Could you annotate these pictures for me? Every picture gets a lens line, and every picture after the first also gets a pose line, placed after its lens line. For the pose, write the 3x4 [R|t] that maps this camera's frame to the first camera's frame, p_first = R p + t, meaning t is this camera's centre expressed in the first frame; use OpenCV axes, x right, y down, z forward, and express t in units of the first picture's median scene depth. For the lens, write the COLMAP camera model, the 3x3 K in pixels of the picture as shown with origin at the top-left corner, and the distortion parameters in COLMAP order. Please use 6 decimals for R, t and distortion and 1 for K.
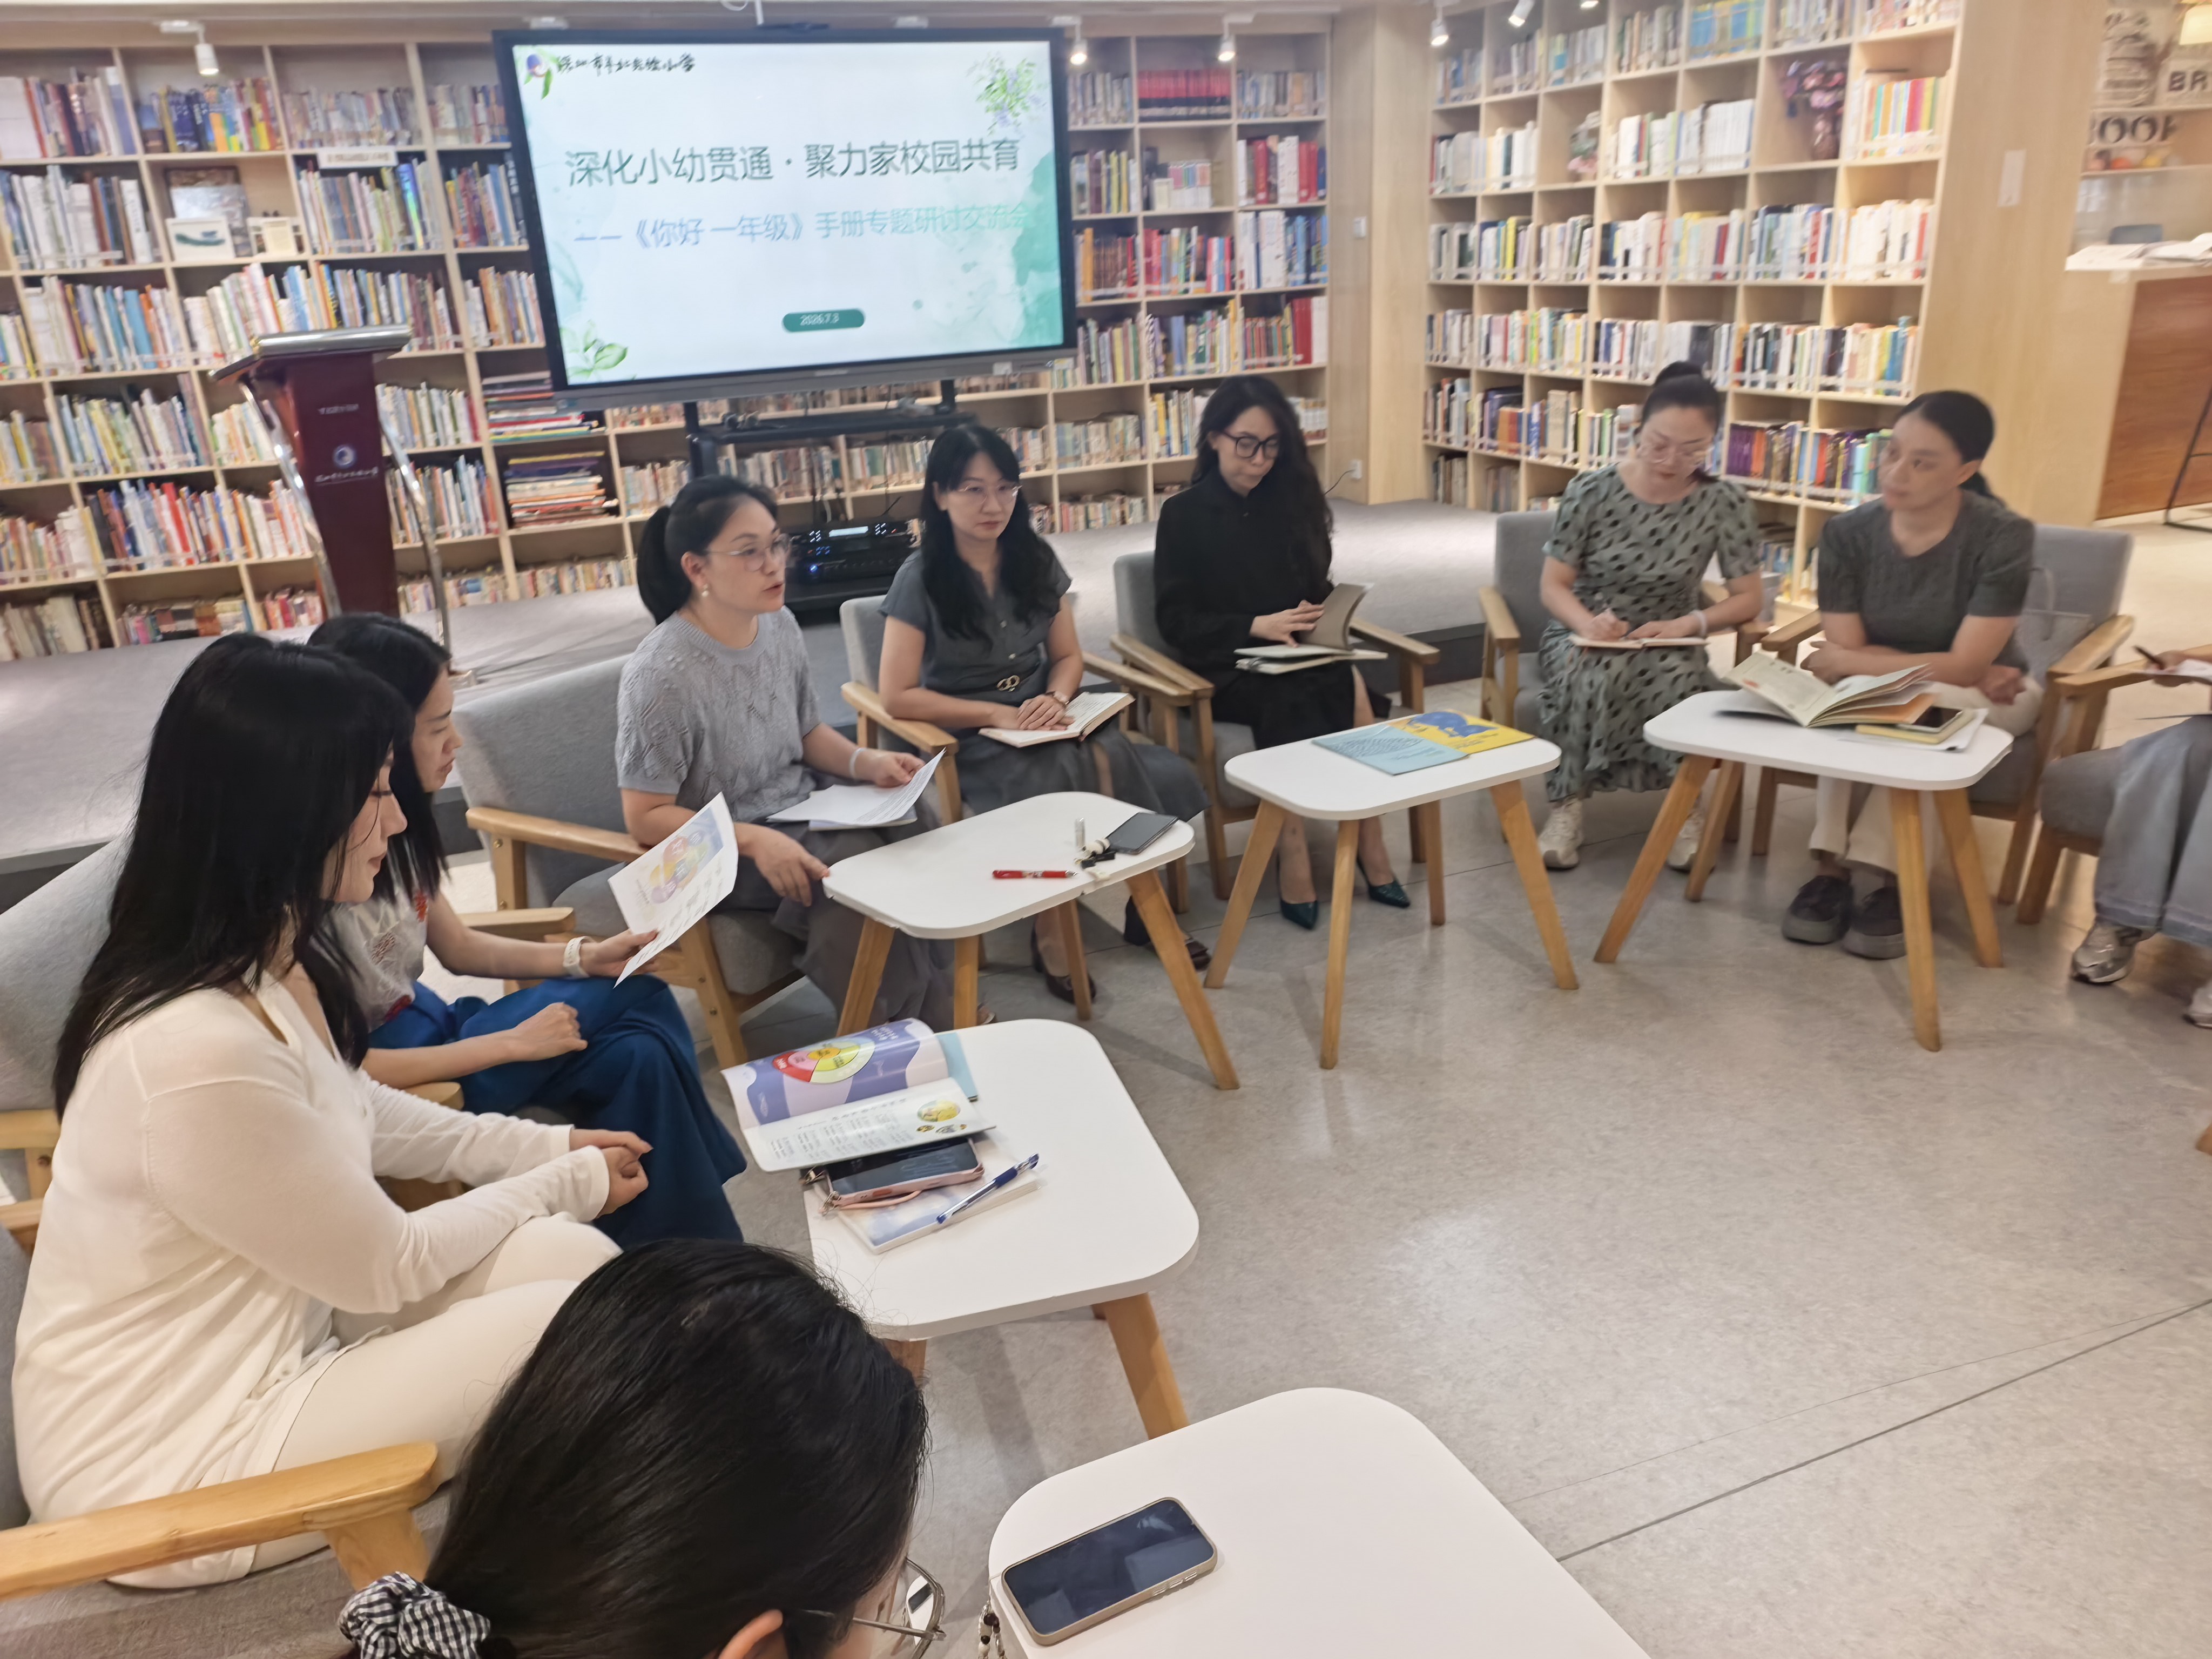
lens RADIAL K [[1580.2, 0, 1072.4], [0, 1580.2, 842.1], [0, 0, 1]] dist [0.041553, -0.033852]
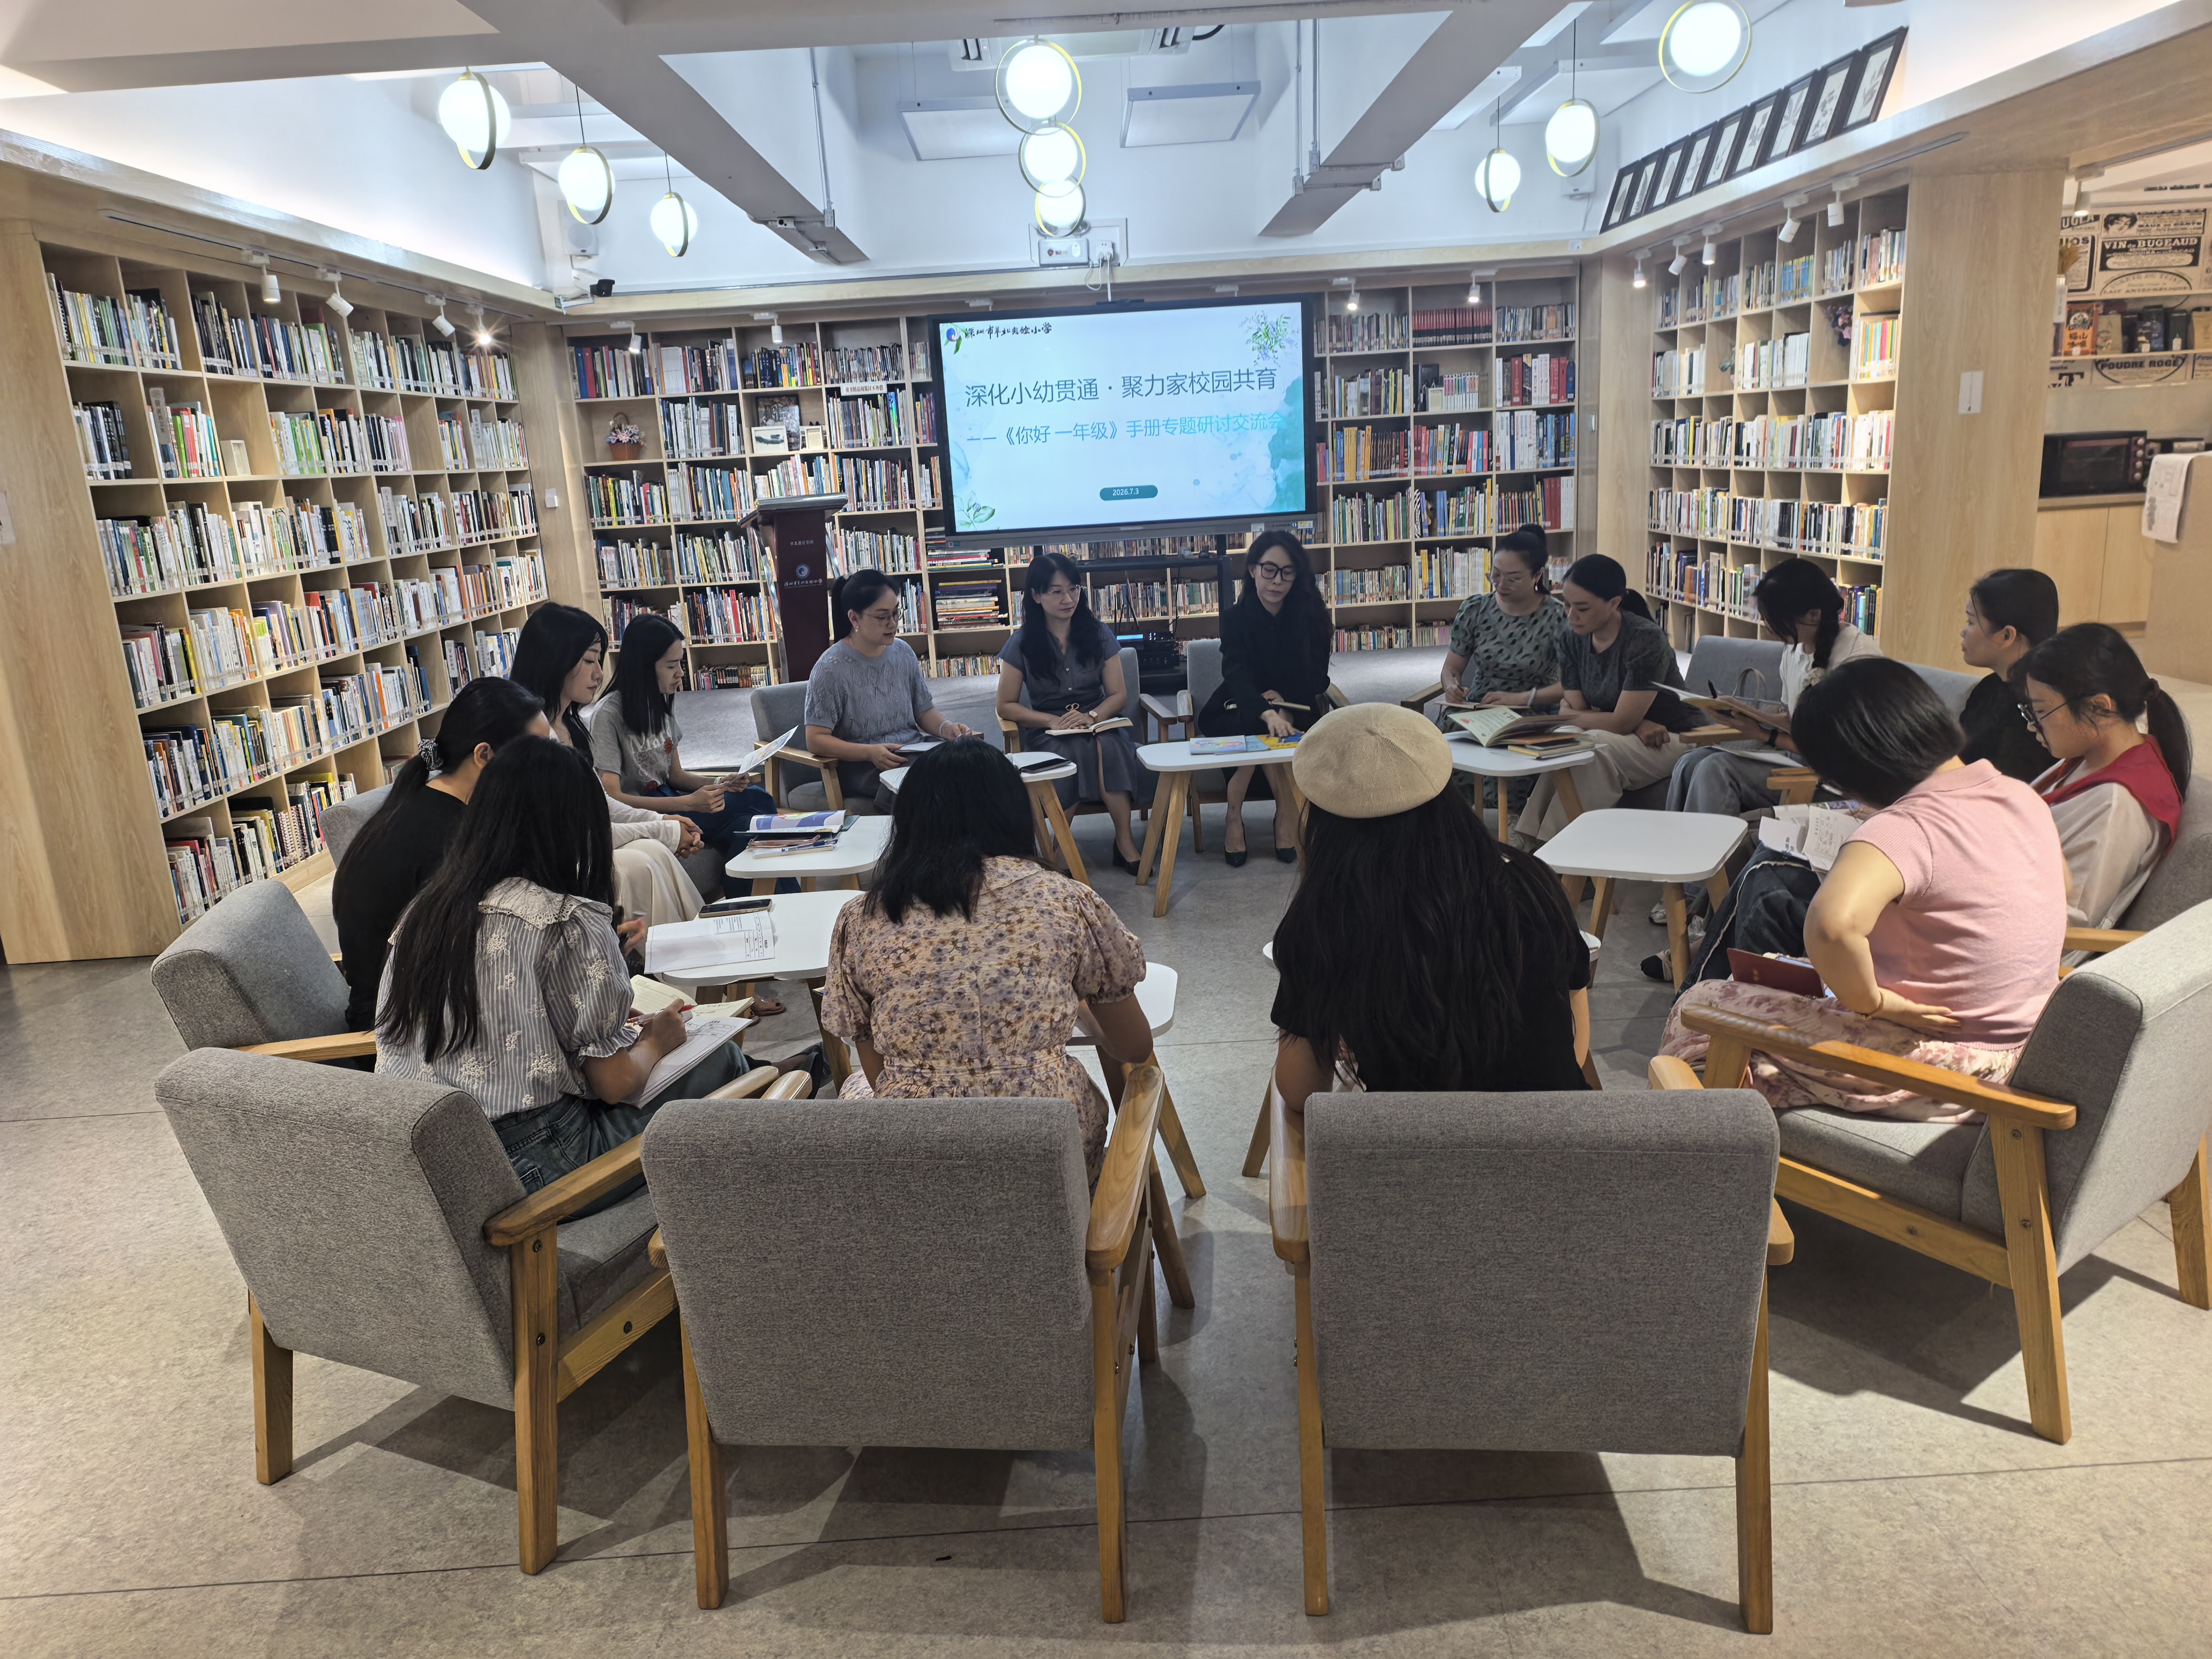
lens RADIAL K [[1580.2, 0, 1088.5], [0, 1580.2, 837.1], [0, 0, 1]] dist [0.041553, -0.033852]
pose [[0.932307, 0.086747, -0.351110, 0.328414], [-0.122032, 0.989329, -0.079605, 0.097332], [0.340458, 0.117063, 0.932944, -0.307275]]
